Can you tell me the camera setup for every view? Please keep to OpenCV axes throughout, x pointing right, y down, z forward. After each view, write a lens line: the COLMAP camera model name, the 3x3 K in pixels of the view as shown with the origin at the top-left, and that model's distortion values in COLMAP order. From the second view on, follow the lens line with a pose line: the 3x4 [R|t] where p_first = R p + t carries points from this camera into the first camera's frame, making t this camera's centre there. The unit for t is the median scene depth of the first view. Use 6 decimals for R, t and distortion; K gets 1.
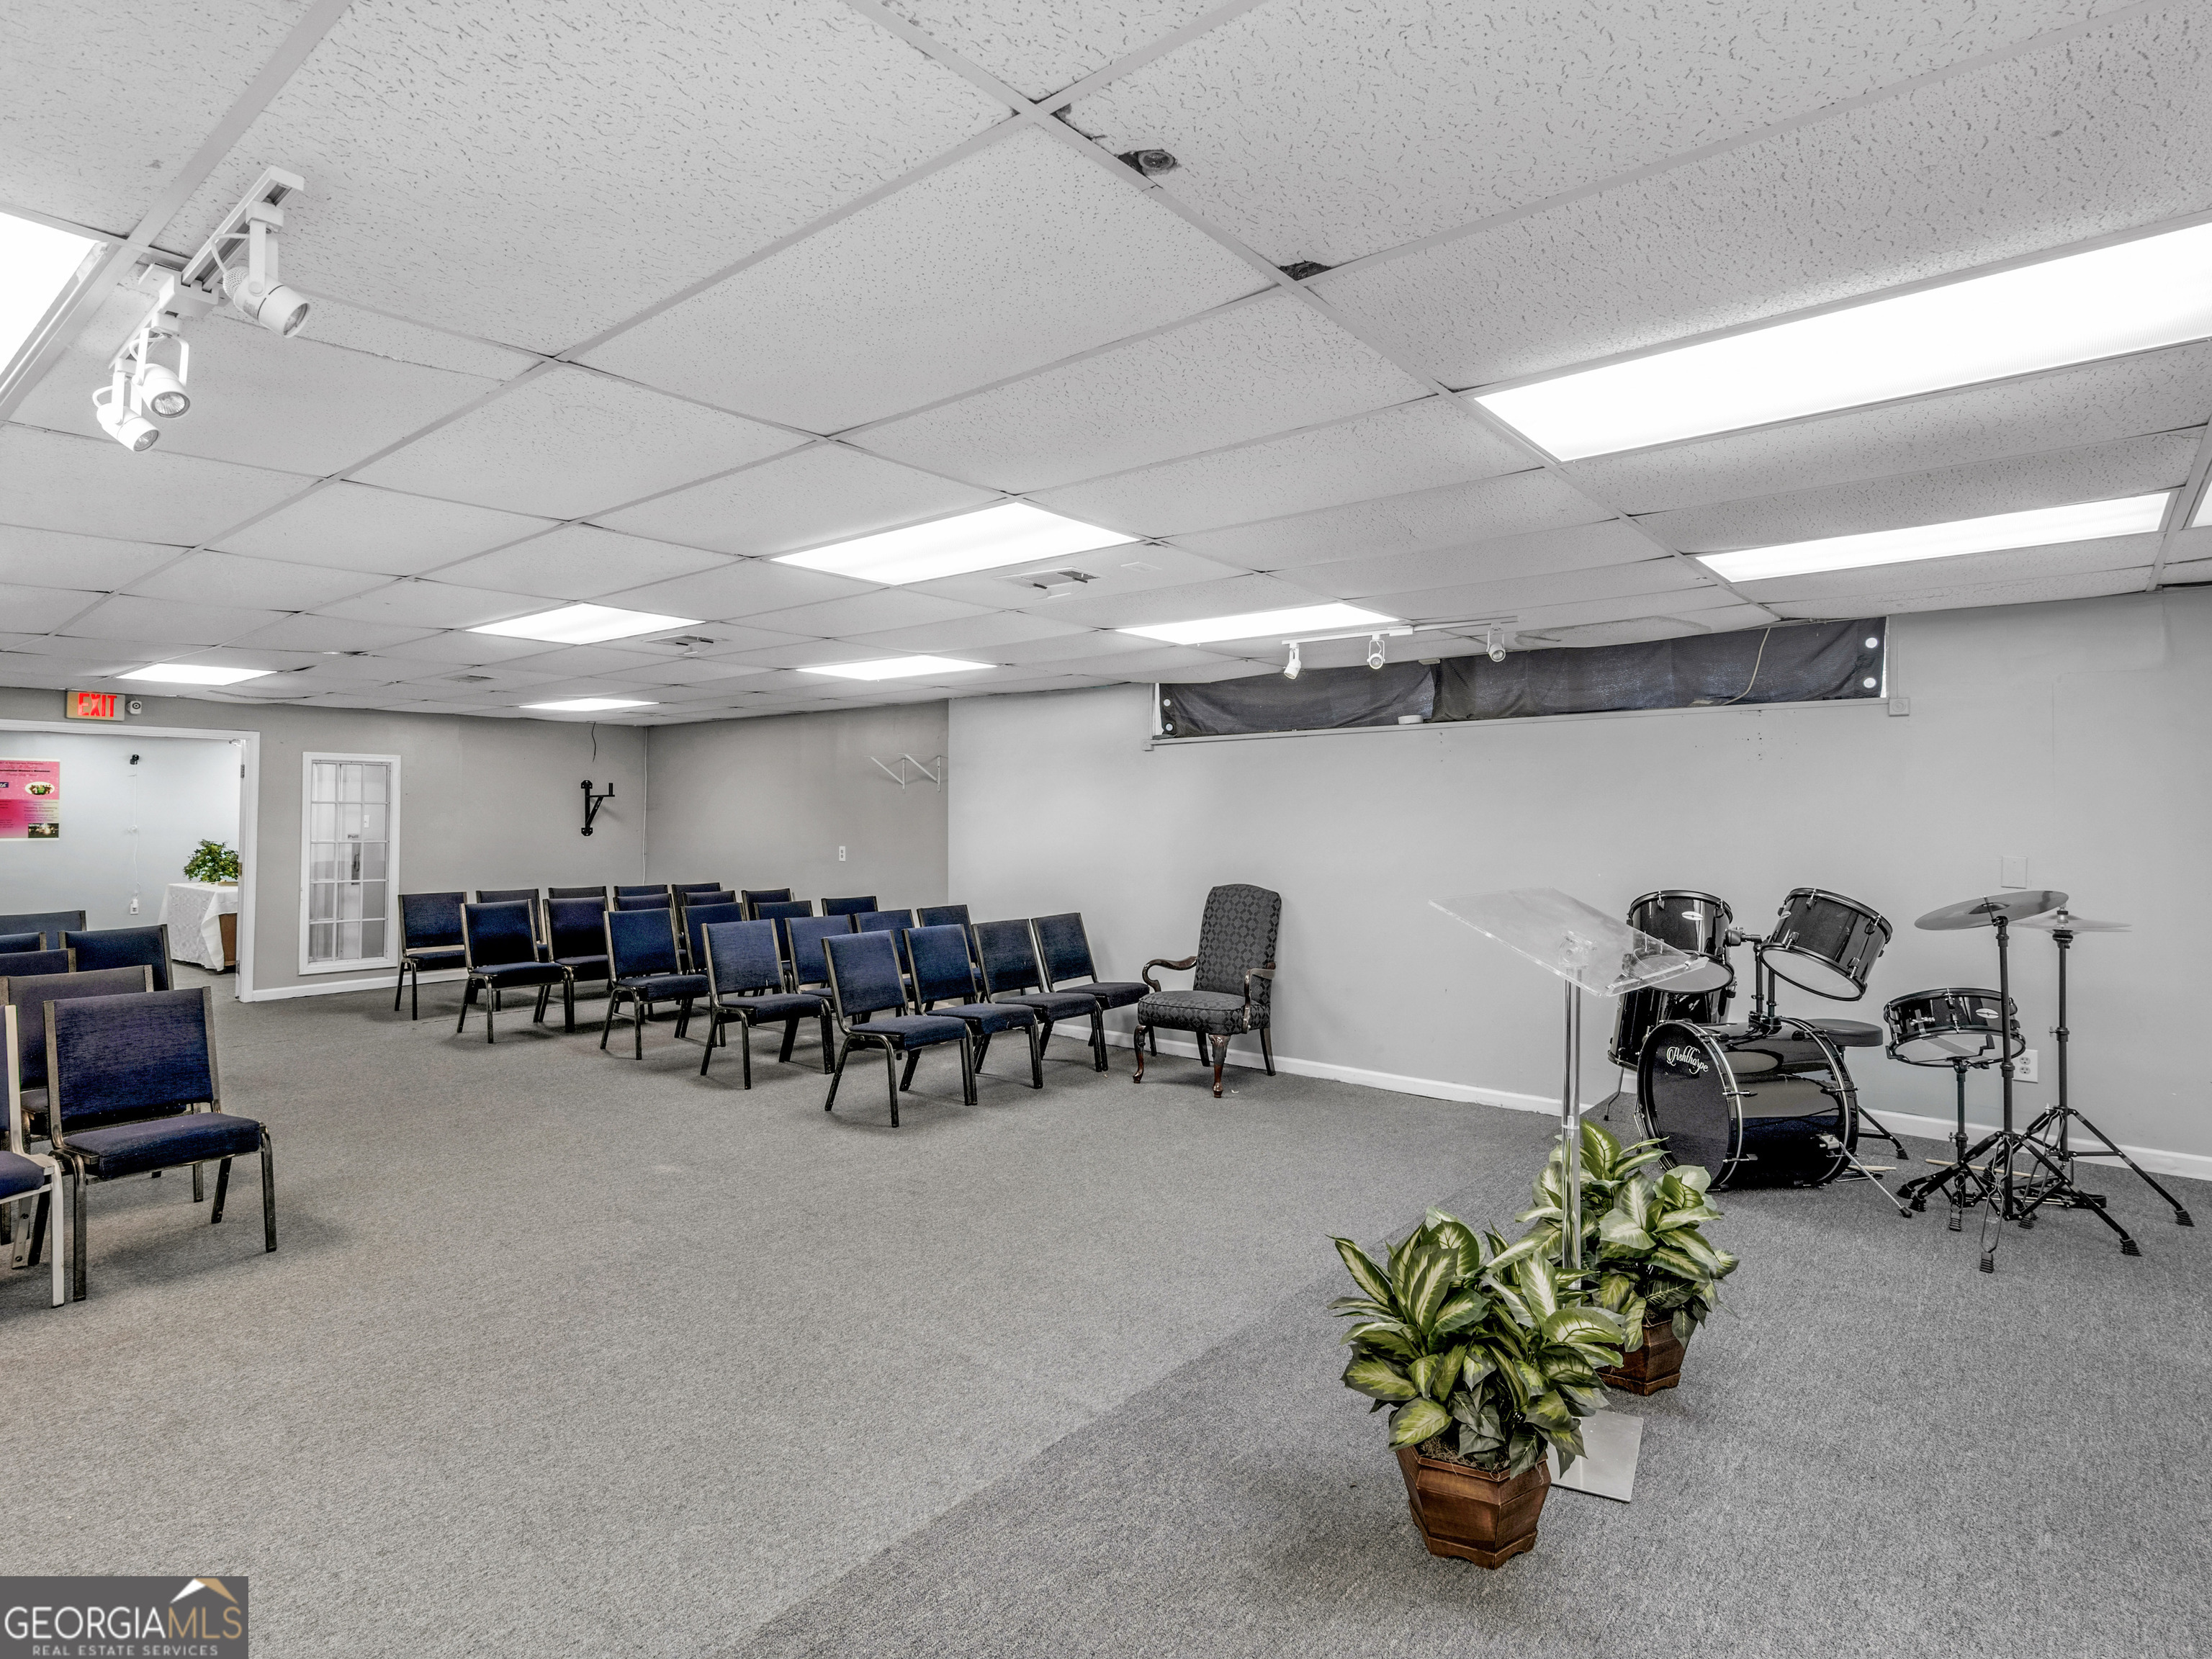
lens RADIAL K [[1190.2, 0, 1107.2], [0, 1190.2, 782.9], [0, 0, 1]] dist [0.002349, 0.000619]
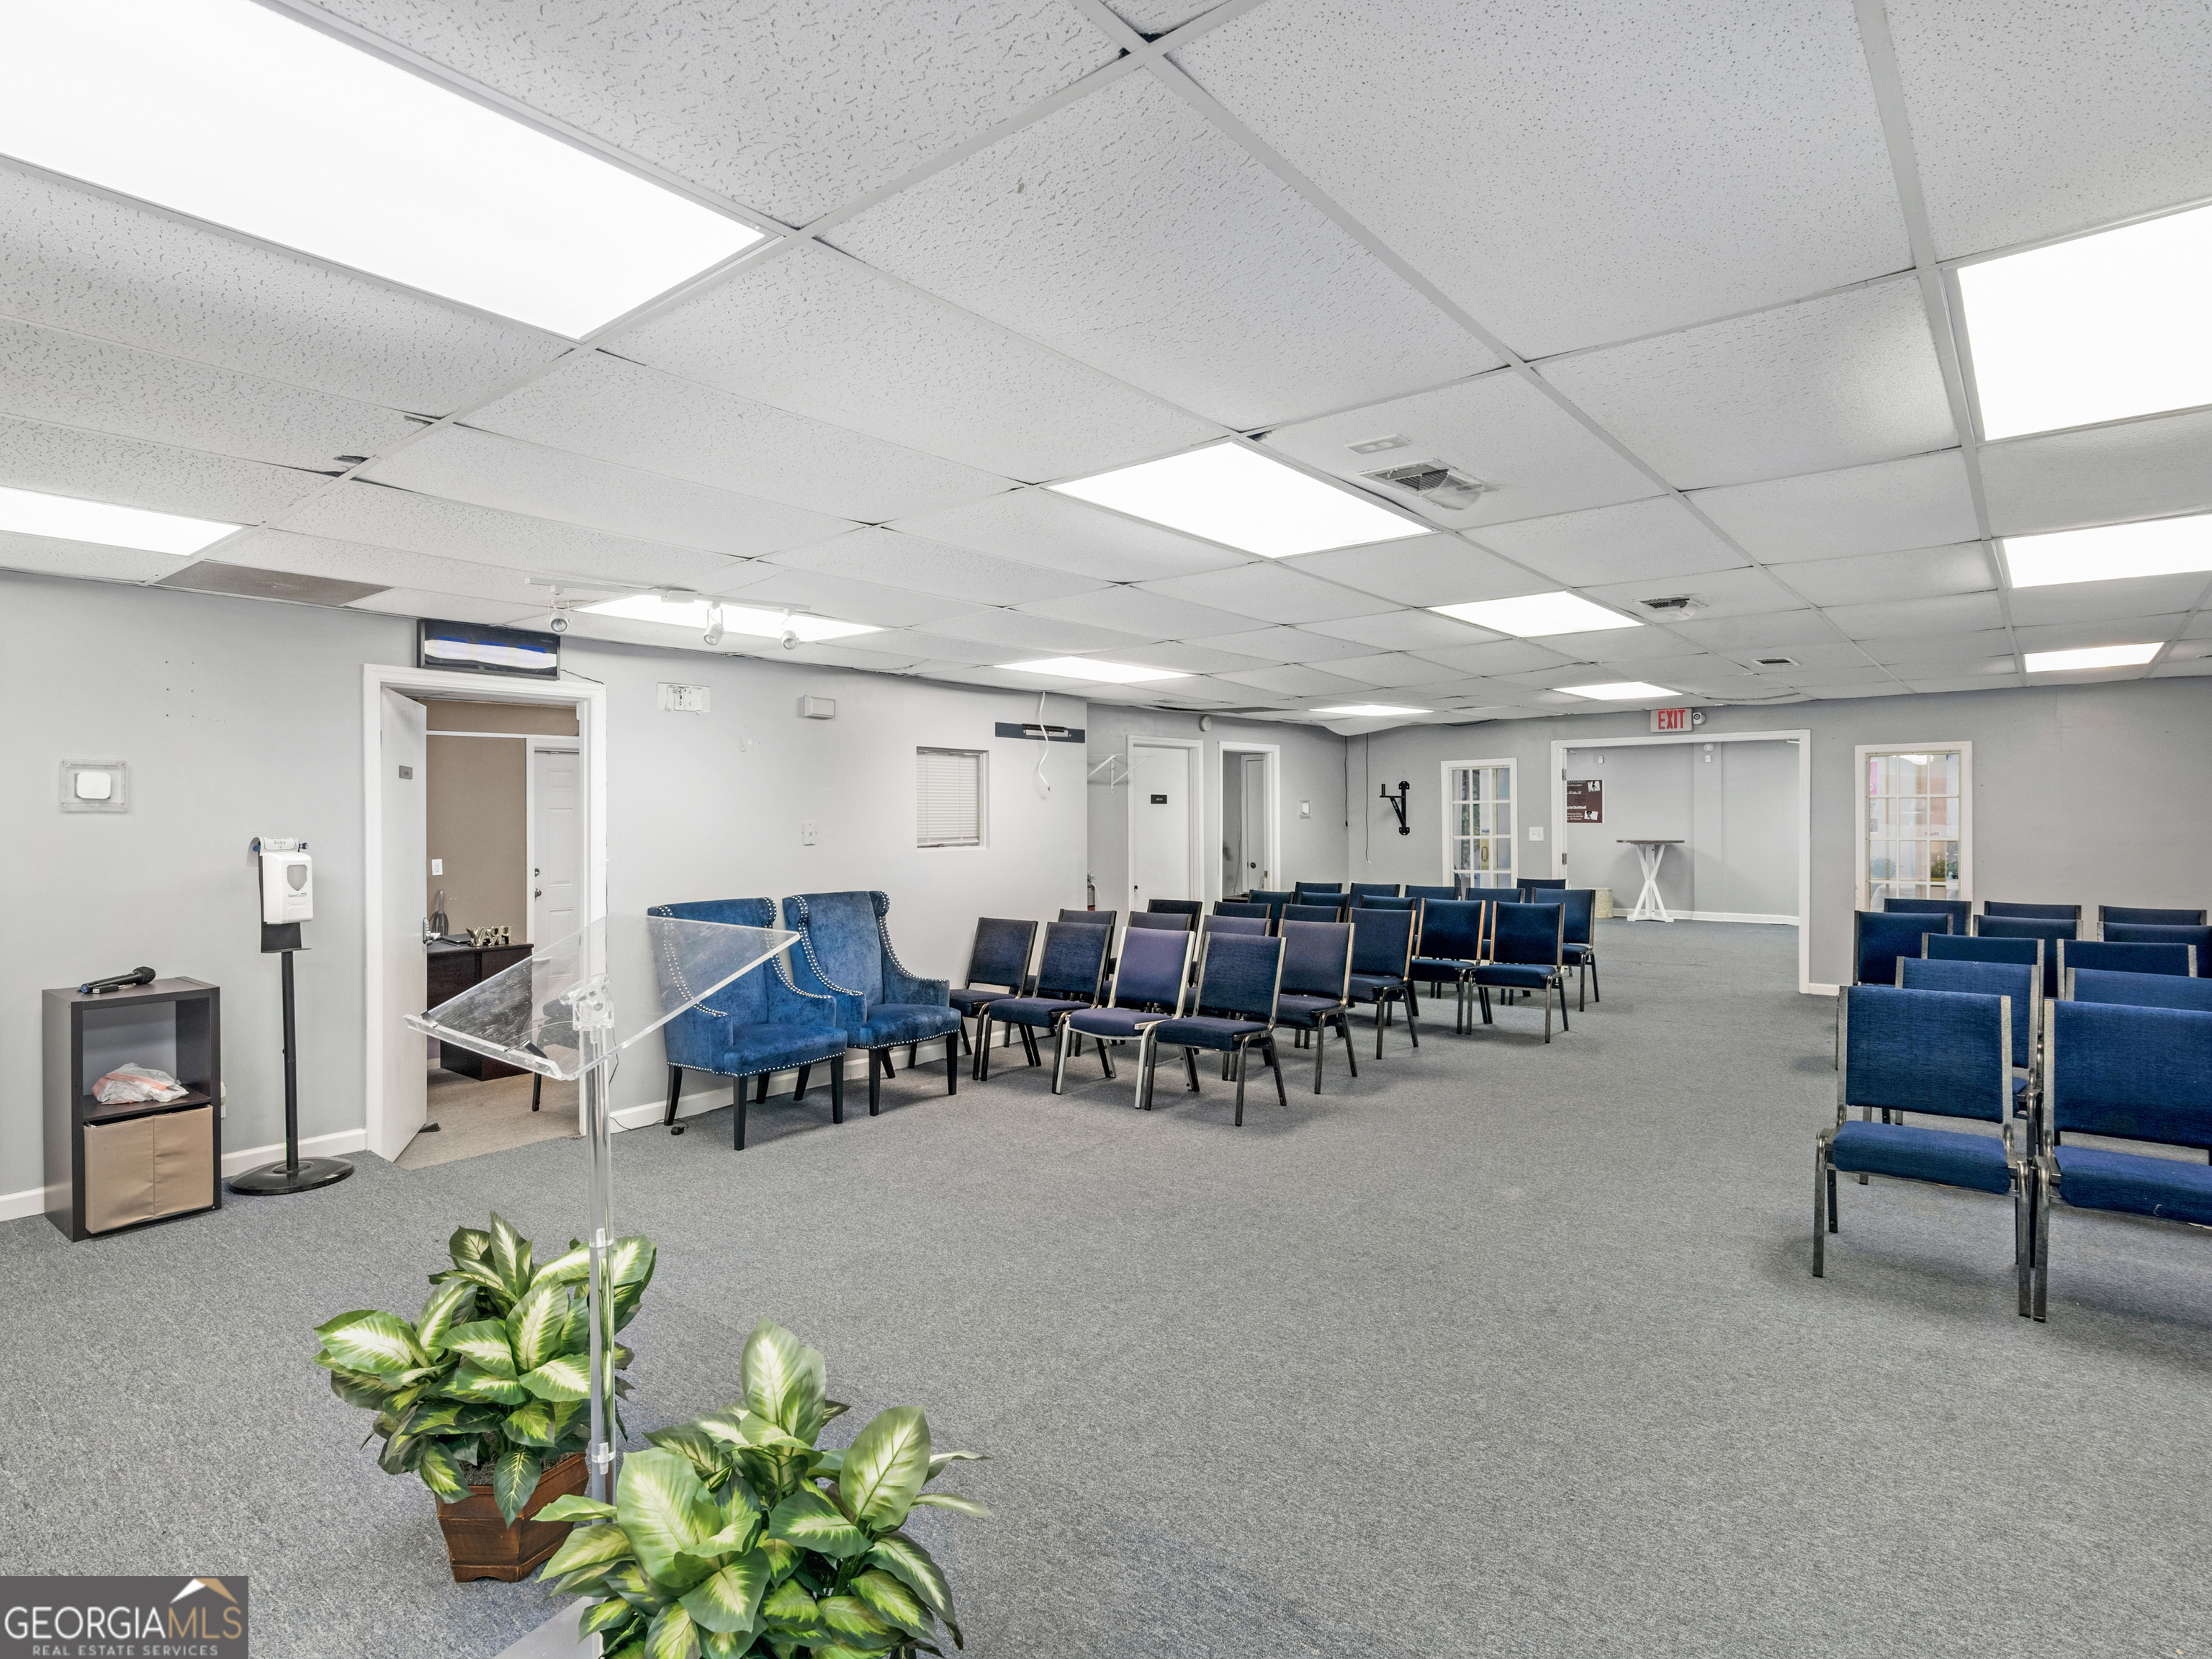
lens RADIAL K [[1202.6, 0, 1065.0], [0, 1202.6, 812.3], [0, 0, 1]] dist [-0.002156, 0.000129]
pose [[-0.032607, -0.001765, -0.999467, 0.671760], [0.034914, 0.999386, -0.002904, 0.017997], [0.998858, -0.034990, -0.032525, 0.788452]]
